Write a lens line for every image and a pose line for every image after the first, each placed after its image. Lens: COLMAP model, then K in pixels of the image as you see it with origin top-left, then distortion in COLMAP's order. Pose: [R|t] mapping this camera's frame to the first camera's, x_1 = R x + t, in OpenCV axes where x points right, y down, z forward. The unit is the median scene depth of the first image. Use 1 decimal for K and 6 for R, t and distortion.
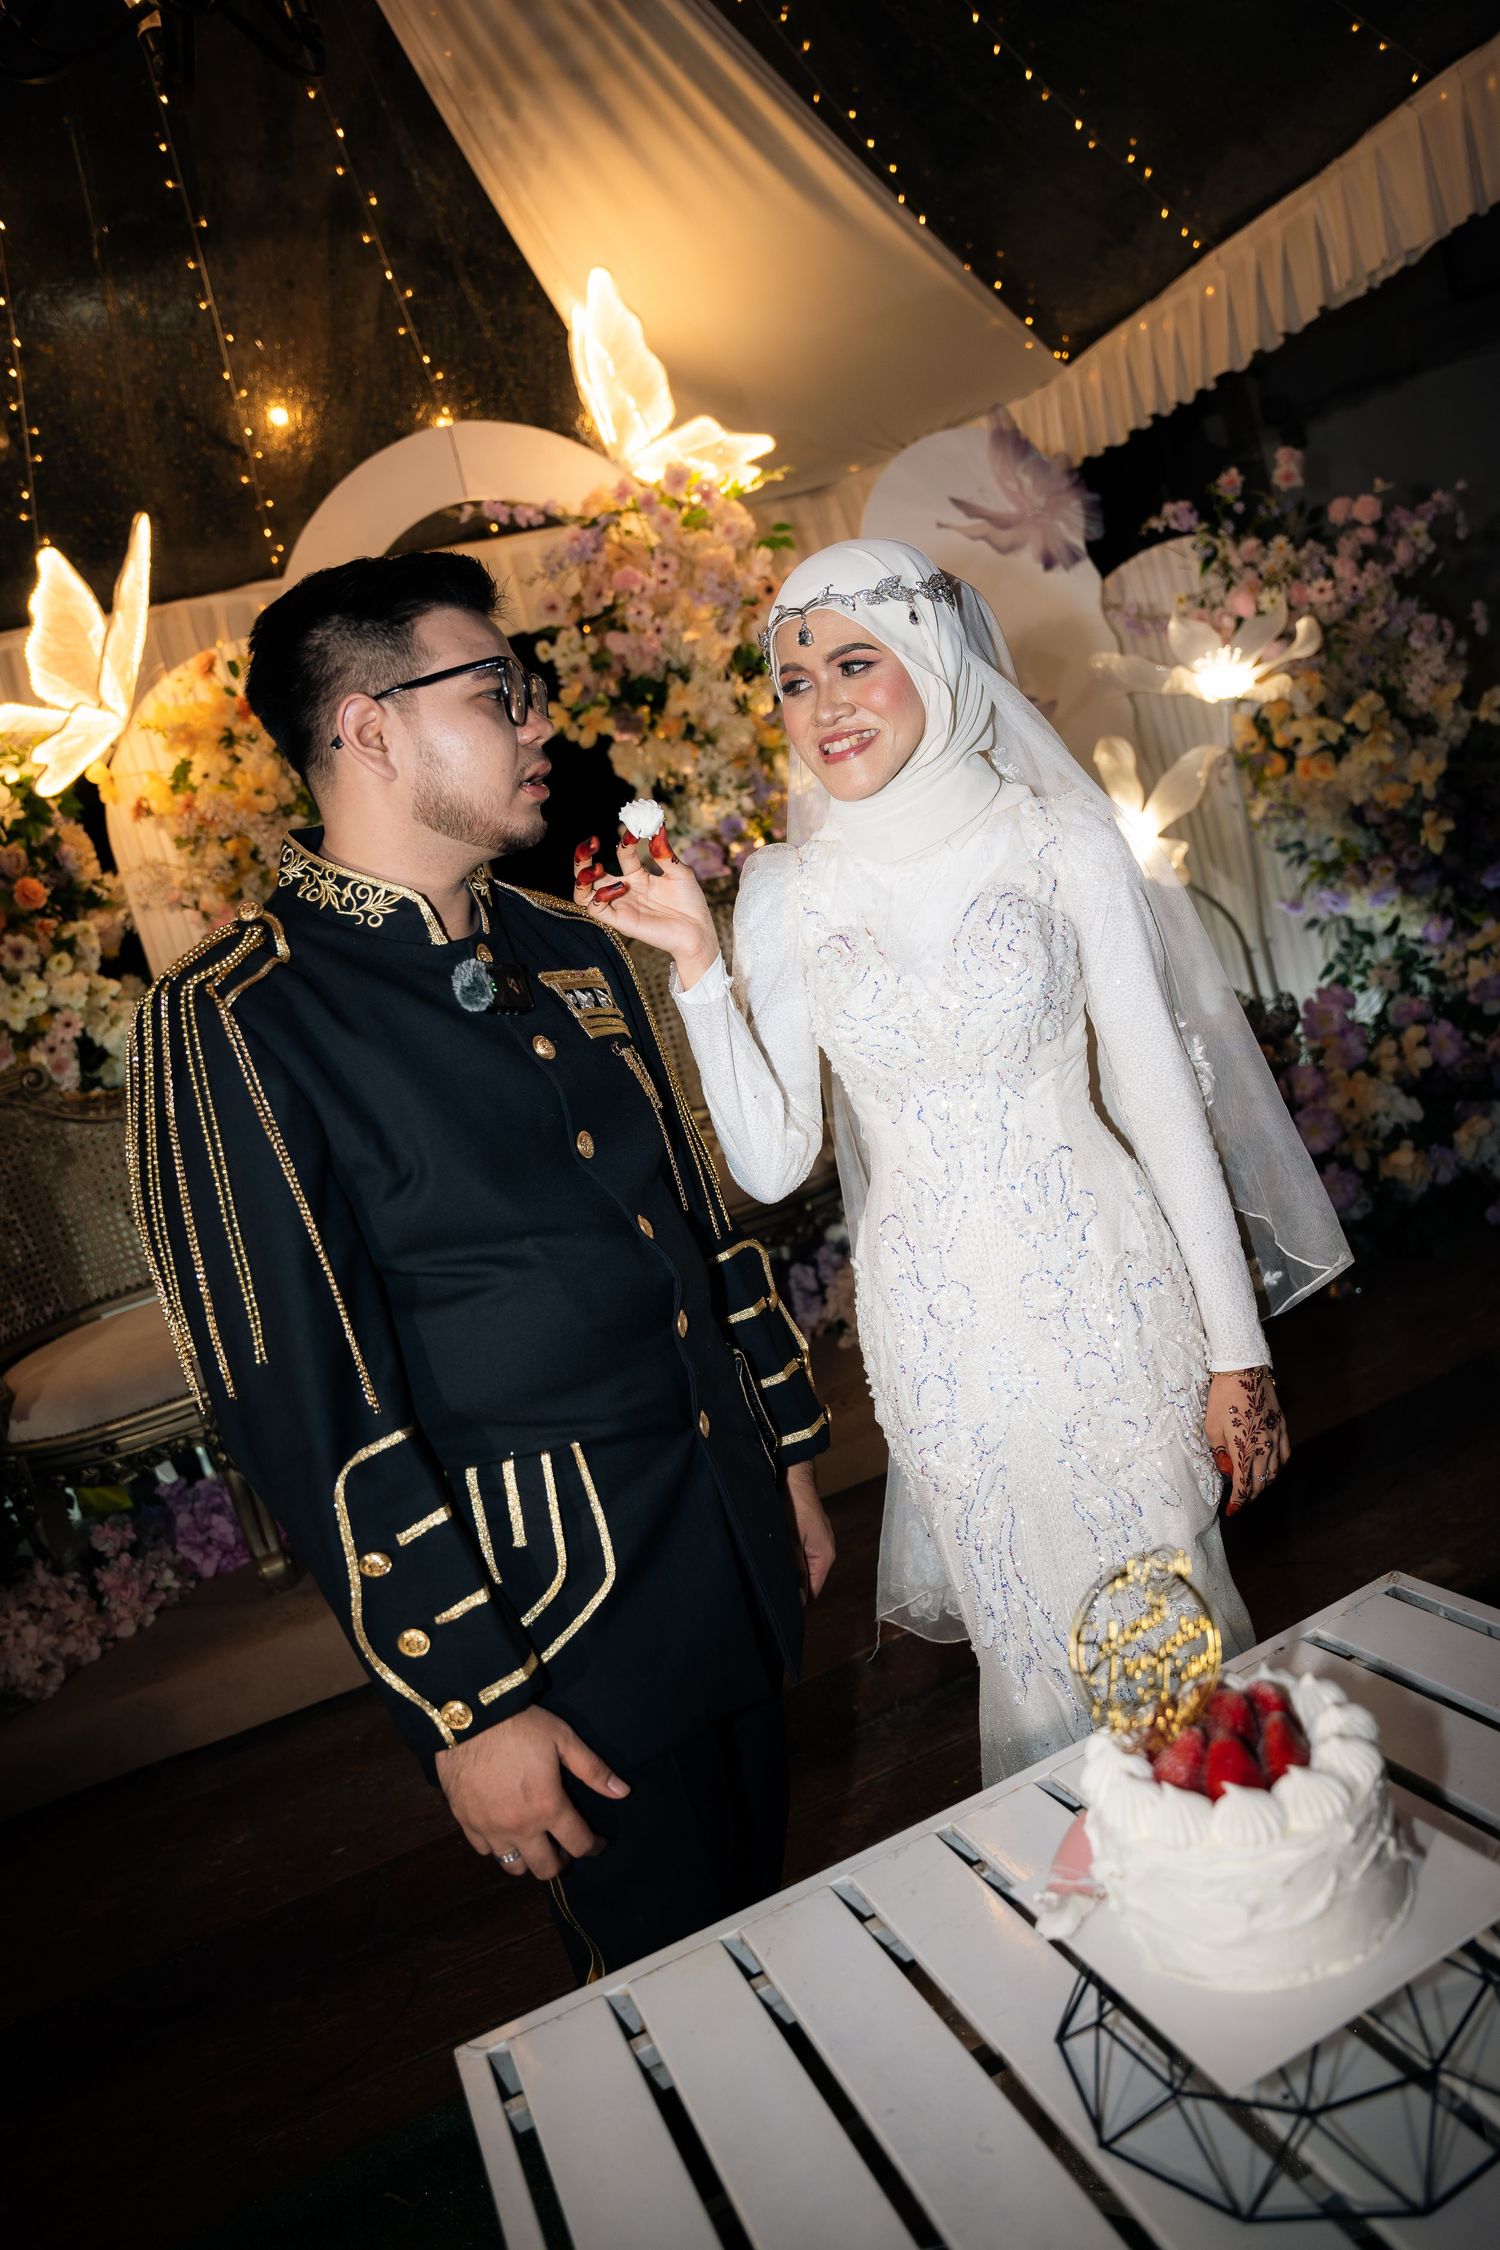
lens RADIAL K [[1561.3, 0, 750.5], [0, 1561.3, 1120.2], [0, 0, 1]] dist [-0.074735, -0.000698]
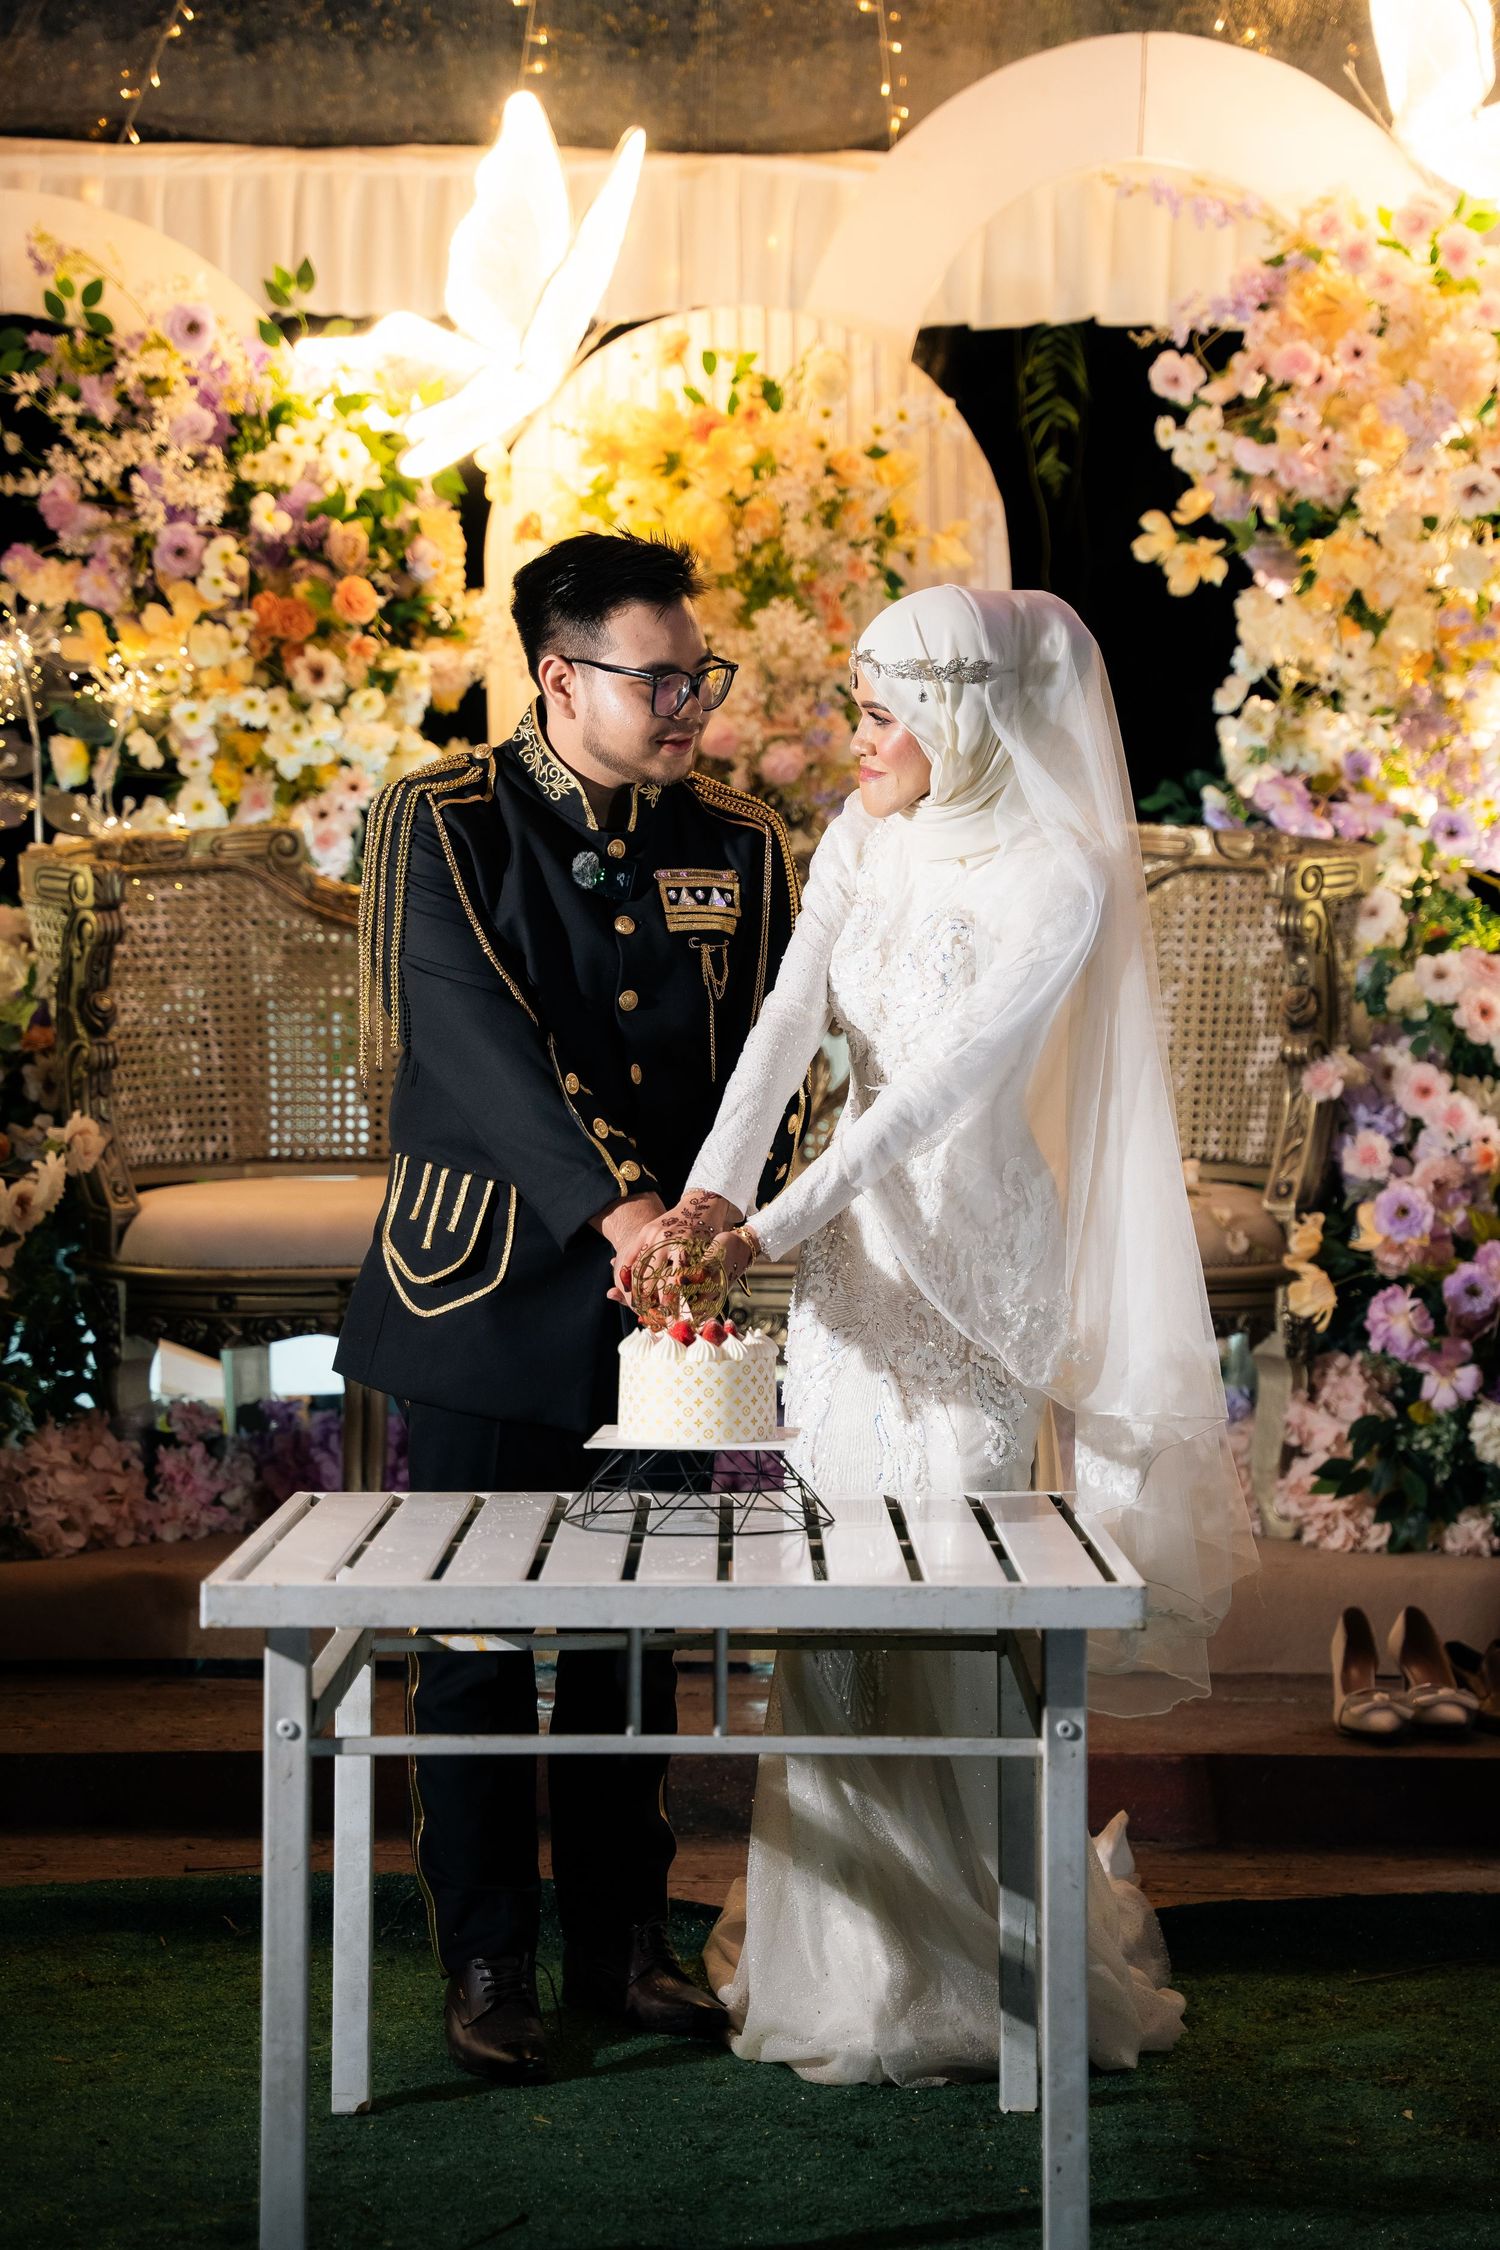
lens RADIAL K [[4492.3, 0, 750.9], [0, 4492.3, 1126.2], [0, 0, 1]] dist [0.503891, 0.000000]
pose [[0.900511, 0.285572, -0.327916, 0.453583], [-0.301115, 0.953581, 0.003534, 0.024352], [0.313704, 0.095558, 0.944700, -0.906220]]
